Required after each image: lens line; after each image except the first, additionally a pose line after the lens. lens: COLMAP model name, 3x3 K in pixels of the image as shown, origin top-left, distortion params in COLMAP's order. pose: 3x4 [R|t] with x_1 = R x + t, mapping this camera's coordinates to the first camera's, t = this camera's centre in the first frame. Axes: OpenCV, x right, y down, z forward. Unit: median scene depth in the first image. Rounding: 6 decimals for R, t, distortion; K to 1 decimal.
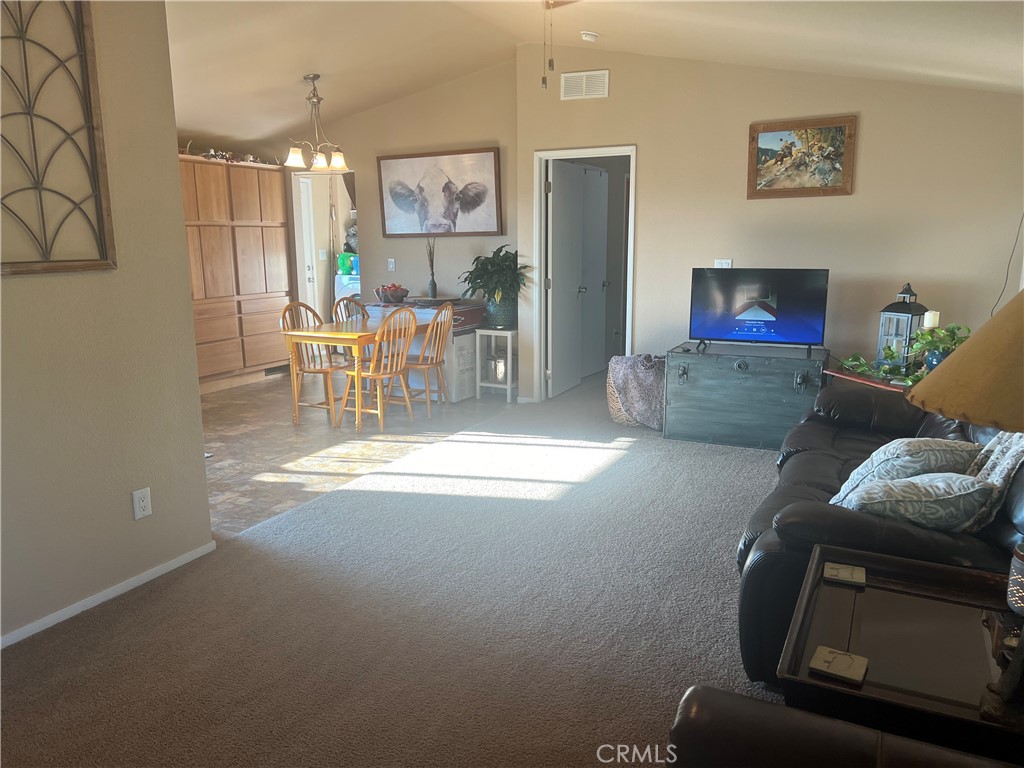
lens RADIAL K [[771.8, 0, 512.2], [0, 771.8, 386.1], [0, 0, 1]] dist [0.007606, 0.000911]
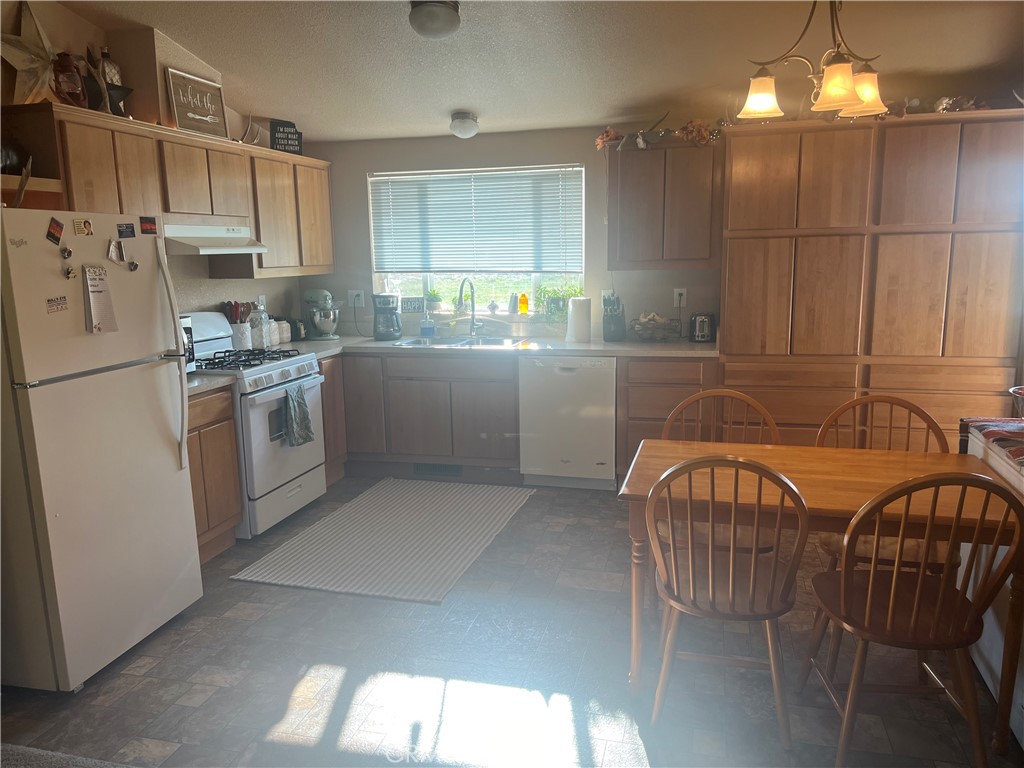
lens RADIAL K [[771.8, 0, 512.4], [0, 771.8, 385.0], [0, 0, 1]] dist [0.007606, 0.000911]
pose [[0.184193, 0.174060, -0.967355, 0.153698], [-0.167630, 0.975339, 0.143578, -0.136338], [0.968490, 0.135712, 0.208829, 0.640767]]
